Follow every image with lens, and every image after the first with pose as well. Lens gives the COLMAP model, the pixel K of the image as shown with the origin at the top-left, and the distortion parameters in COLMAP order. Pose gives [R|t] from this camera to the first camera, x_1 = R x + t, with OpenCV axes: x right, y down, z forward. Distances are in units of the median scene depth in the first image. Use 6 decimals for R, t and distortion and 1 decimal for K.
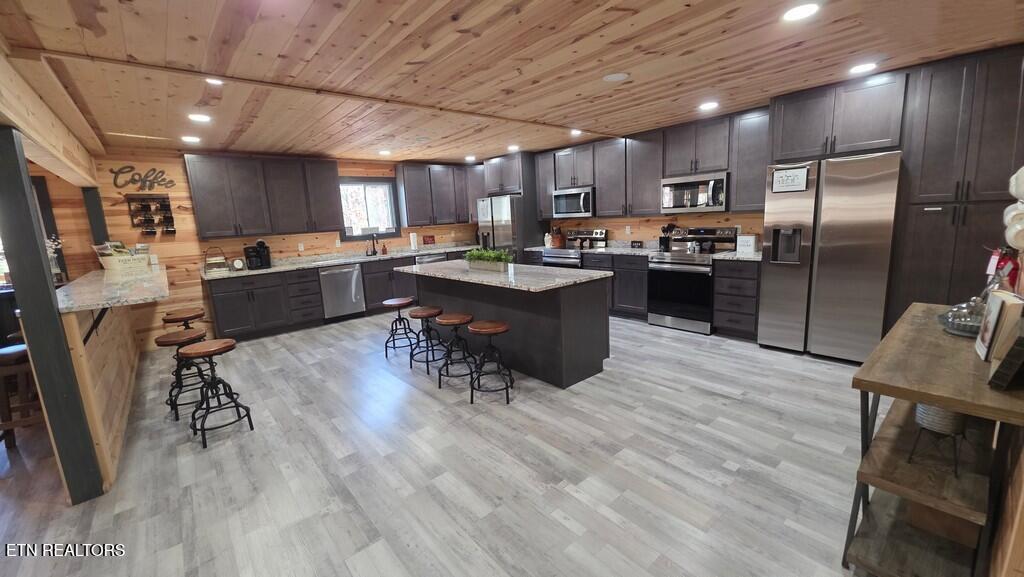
lens RADIAL K [[410.4, 0, 509.5], [0, 410.4, 284.4], [0, 0, 1]] dist [0.006973, -0.004872]
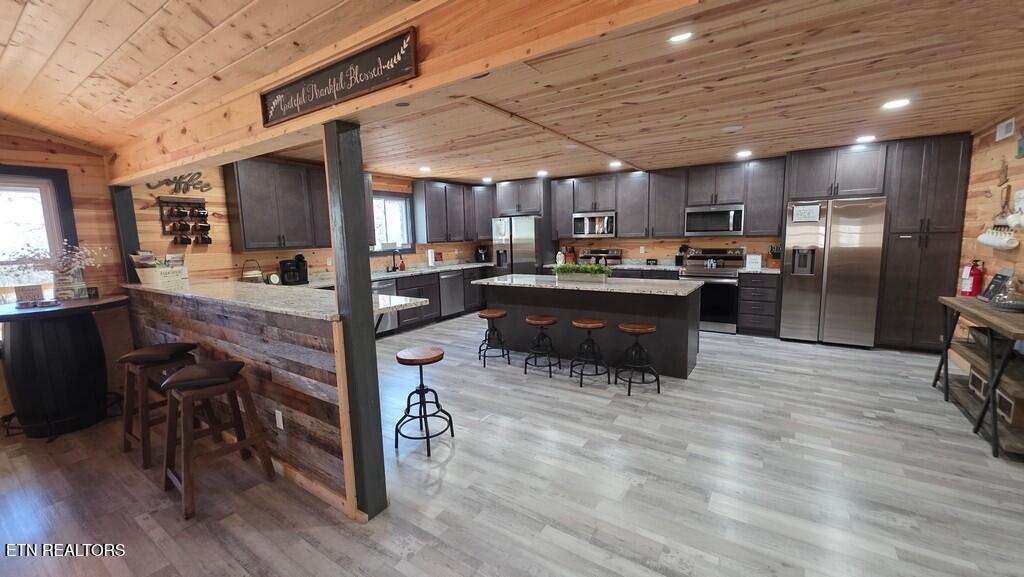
lens RADIAL K [[410.4, 0, 509.0], [0, 410.4, 284.9], [0, 0, 1]] dist [0.006973, -0.004872]
pose [[0.962566, -0.004845, 0.271005, -0.494423], [0.019278, 0.998532, -0.050621, 0.024005], [-0.270362, 0.053950, 0.961246, -0.014755]]
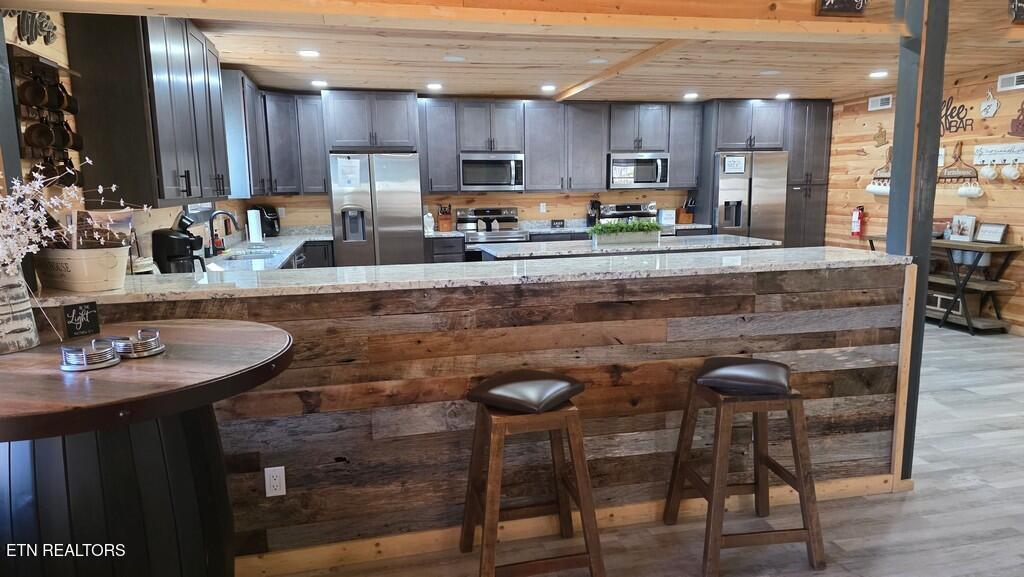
lens RADIAL K [[696.7, 0, 514.0], [0, 696.7, 296.8], [0, 0, 1]] dist [0.001160, 0.000206]
pose [[0.460761, -0.096500, 0.882262, -1.319721], [0.141300, 0.989368, 0.034421, -0.007990], [-0.876204, 0.108804, 0.469498, 0.491598]]
